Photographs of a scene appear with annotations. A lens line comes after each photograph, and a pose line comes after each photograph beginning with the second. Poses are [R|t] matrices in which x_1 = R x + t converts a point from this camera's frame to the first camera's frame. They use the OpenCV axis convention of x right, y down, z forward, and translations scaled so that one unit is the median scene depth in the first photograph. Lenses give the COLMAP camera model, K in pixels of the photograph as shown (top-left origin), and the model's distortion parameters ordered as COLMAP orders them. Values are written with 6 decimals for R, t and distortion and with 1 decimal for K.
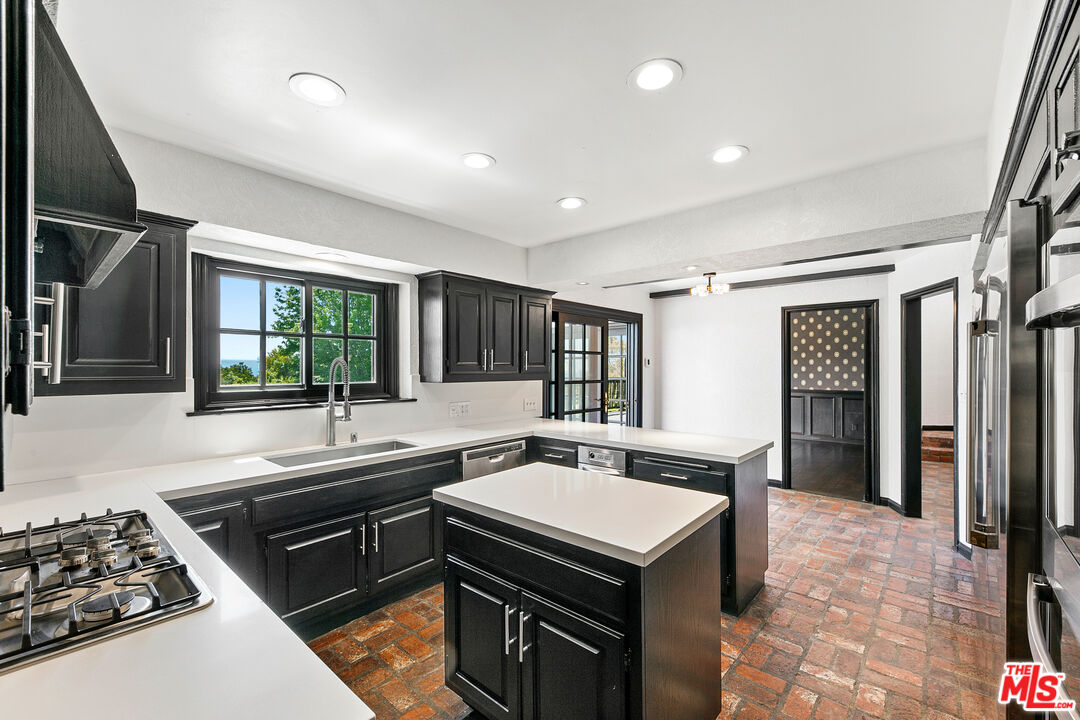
lens RADIAL K [[452.8, 0, 538.0], [0, 452.8, 364.4], [0, 0, 1]] dist [-0.000510, -0.000194]
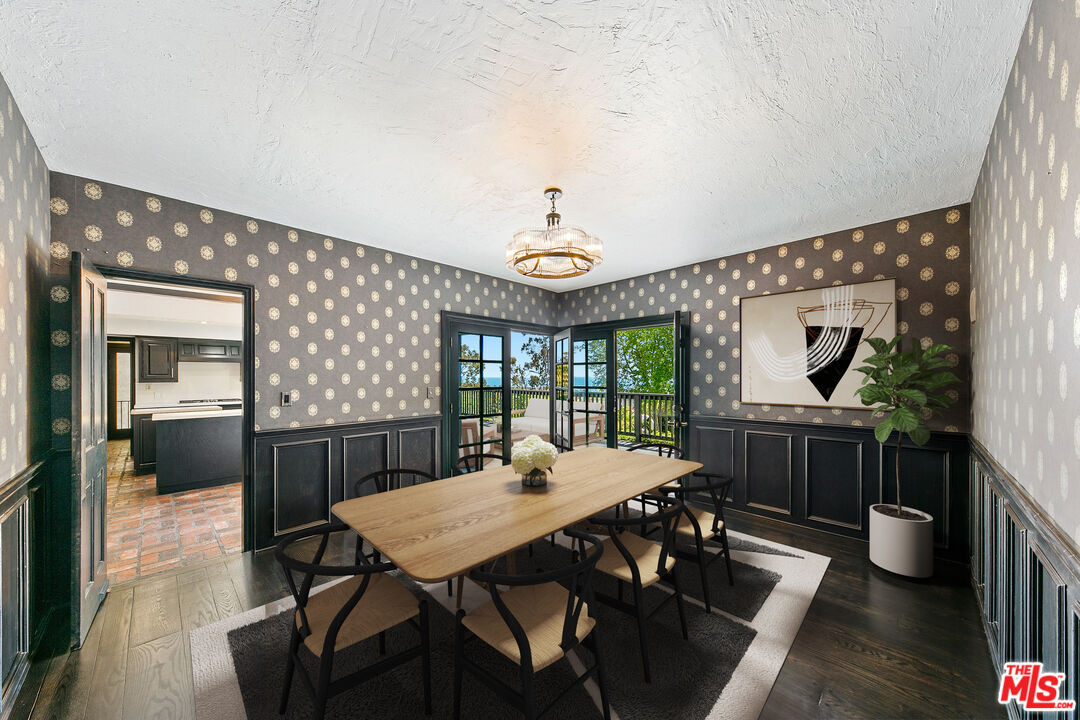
lens RADIAL K [[384.4, 0, 544.6], [0, 384.4, 376.3], [0, 0, 1]] dist [-0.000975, -0.000207]
pose [[-0.040443, -0.000509, -0.999182, 2.190946], [0.000799, 1.000000, -0.000542, 0.012493], [0.999182, -0.000820, -0.040442, 2.897772]]
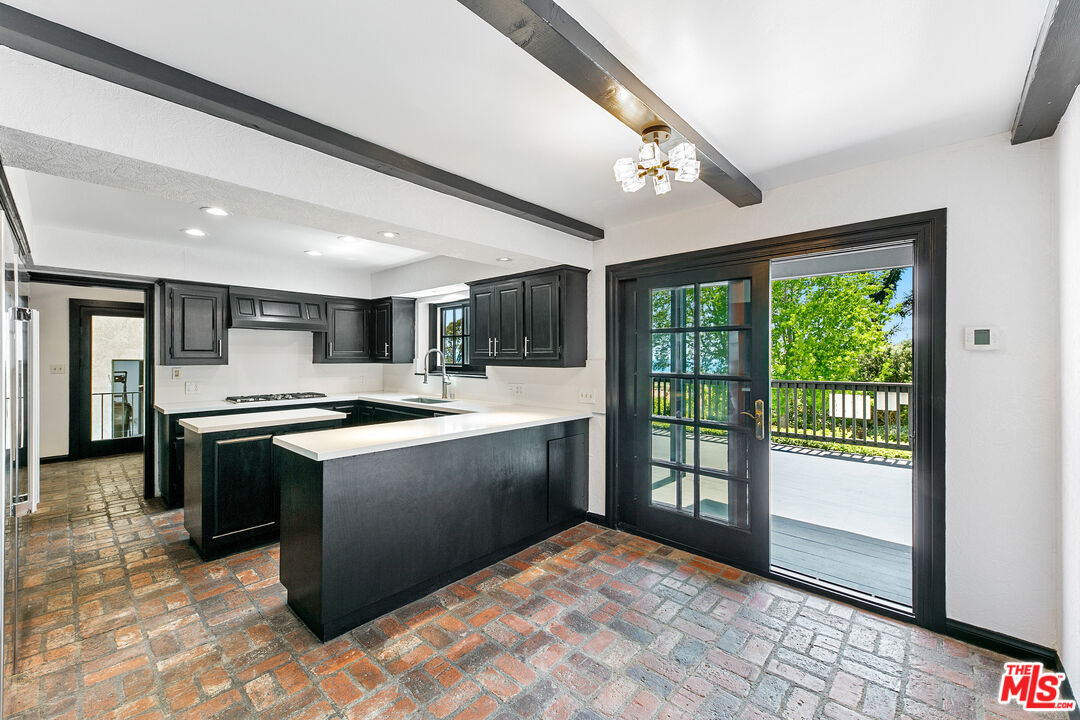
lens RADIAL K [[454.1, 0, 552.5], [0, 454.1, 355.3], [0, 0, 1]] dist [-0.000208, -0.000220]
pose [[-0.019896, 0.001201, -0.999801, 1.363198], [0.003903, 0.999992, 0.001124, 0.015879], [0.999794, -0.003880, -0.019900, 1.534579]]
